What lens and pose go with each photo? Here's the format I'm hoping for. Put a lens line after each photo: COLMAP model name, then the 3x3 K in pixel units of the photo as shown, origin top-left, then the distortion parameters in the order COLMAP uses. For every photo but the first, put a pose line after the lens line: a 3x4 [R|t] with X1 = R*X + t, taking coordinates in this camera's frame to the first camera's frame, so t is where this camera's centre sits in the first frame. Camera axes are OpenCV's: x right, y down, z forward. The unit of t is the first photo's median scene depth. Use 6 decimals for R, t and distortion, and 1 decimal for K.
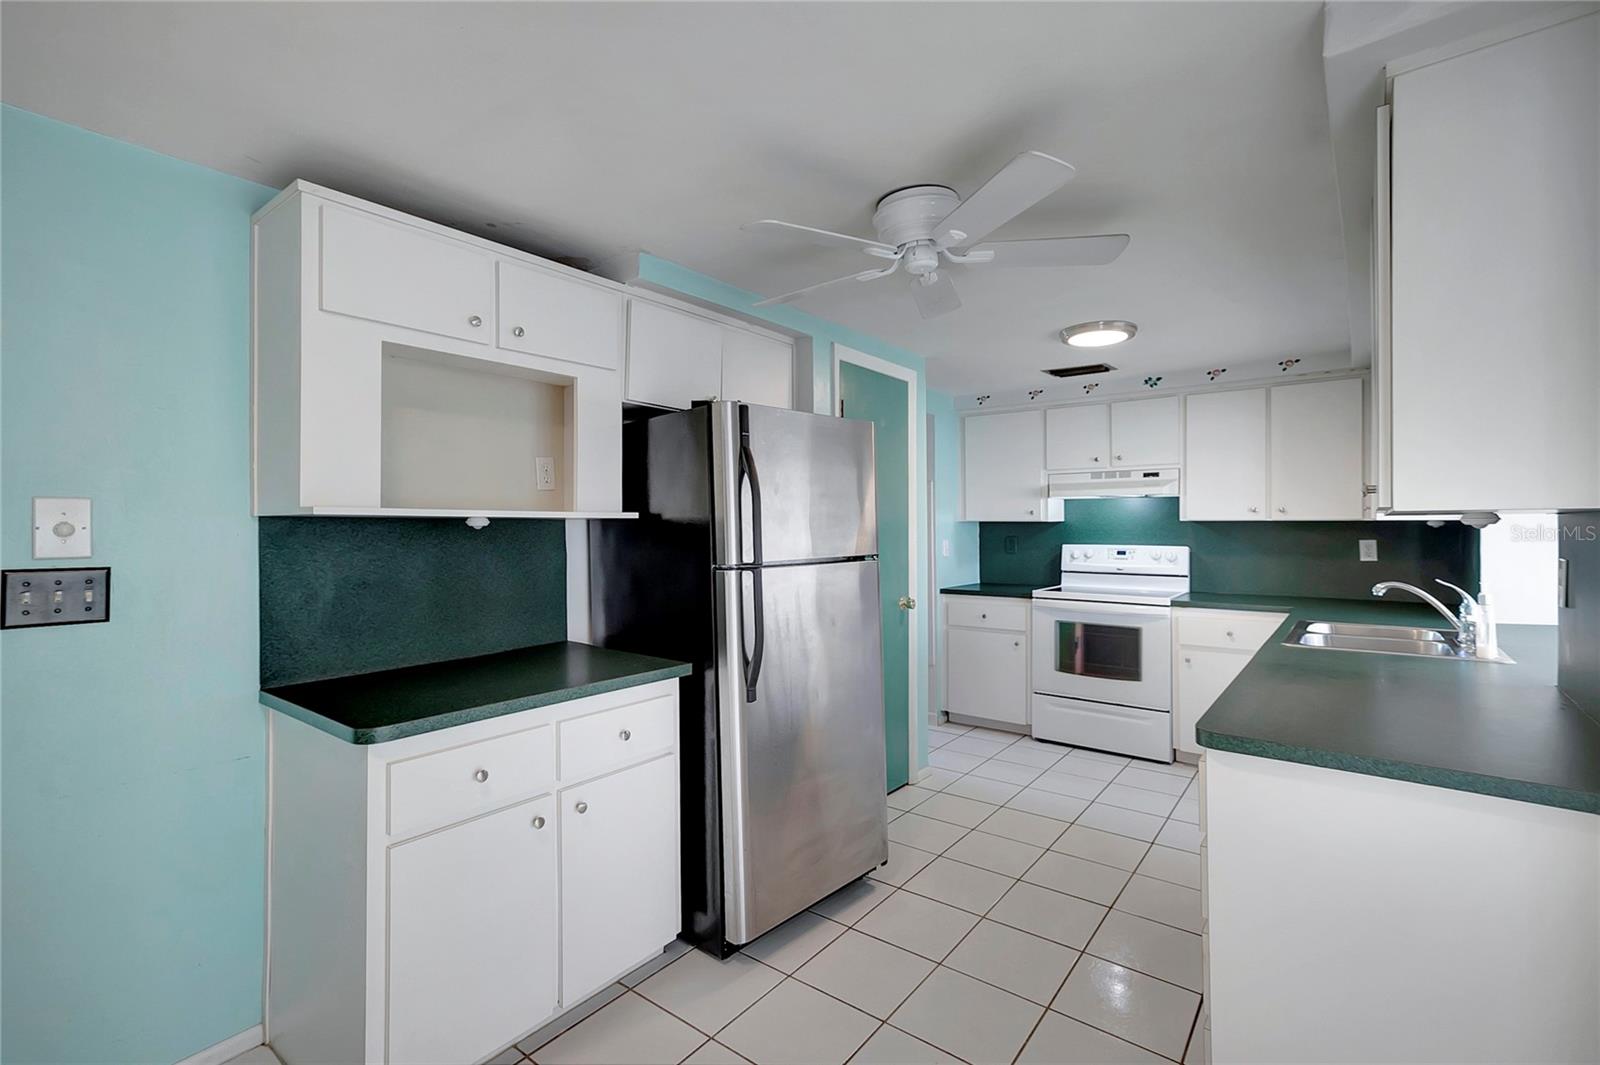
lens RADIAL K [[734.7, 0, 795.9], [0, 734.7, 523.6], [0, 0, 1]] dist [-0.009317, 0.002277]
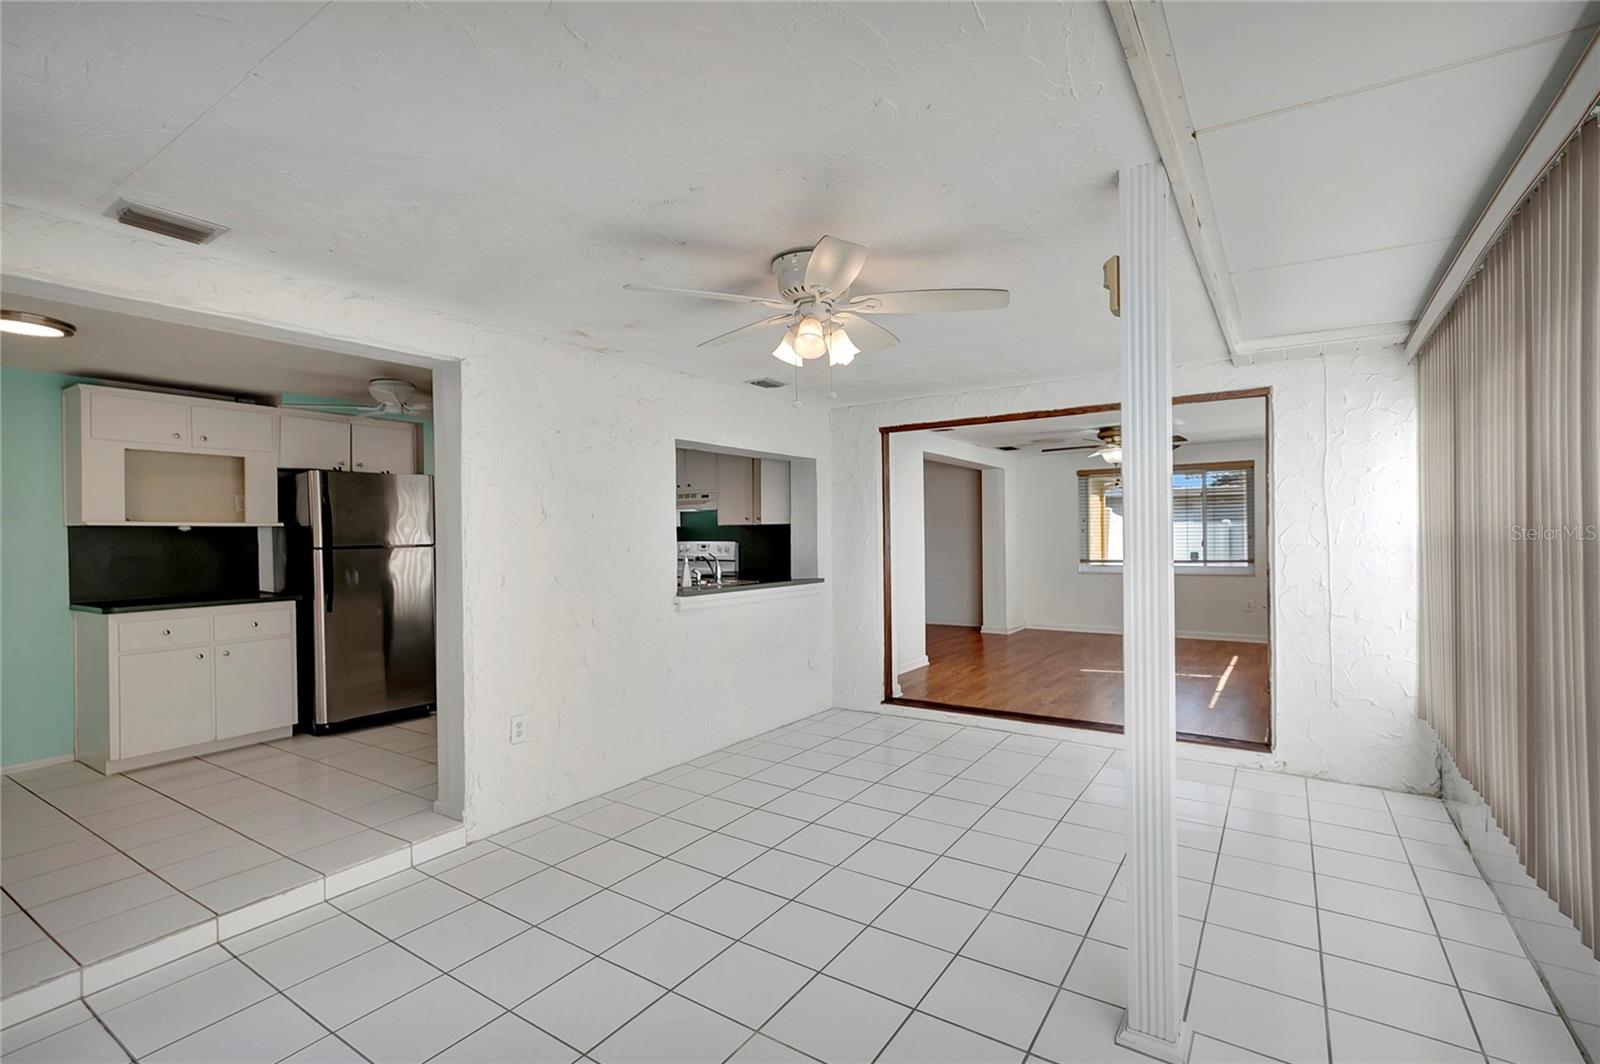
lens RADIAL K [[734.7, 0, 808.5], [0, 734.7, 541.4], [0, 0, 1]] dist [-0.009317, 0.002277]
pose [[0.995377, -0.013618, 0.095071, 1.111053], [0.012765, 0.999873, 0.009575, 0.037045], [-0.095189, -0.008318, 0.995424, -1.219778]]
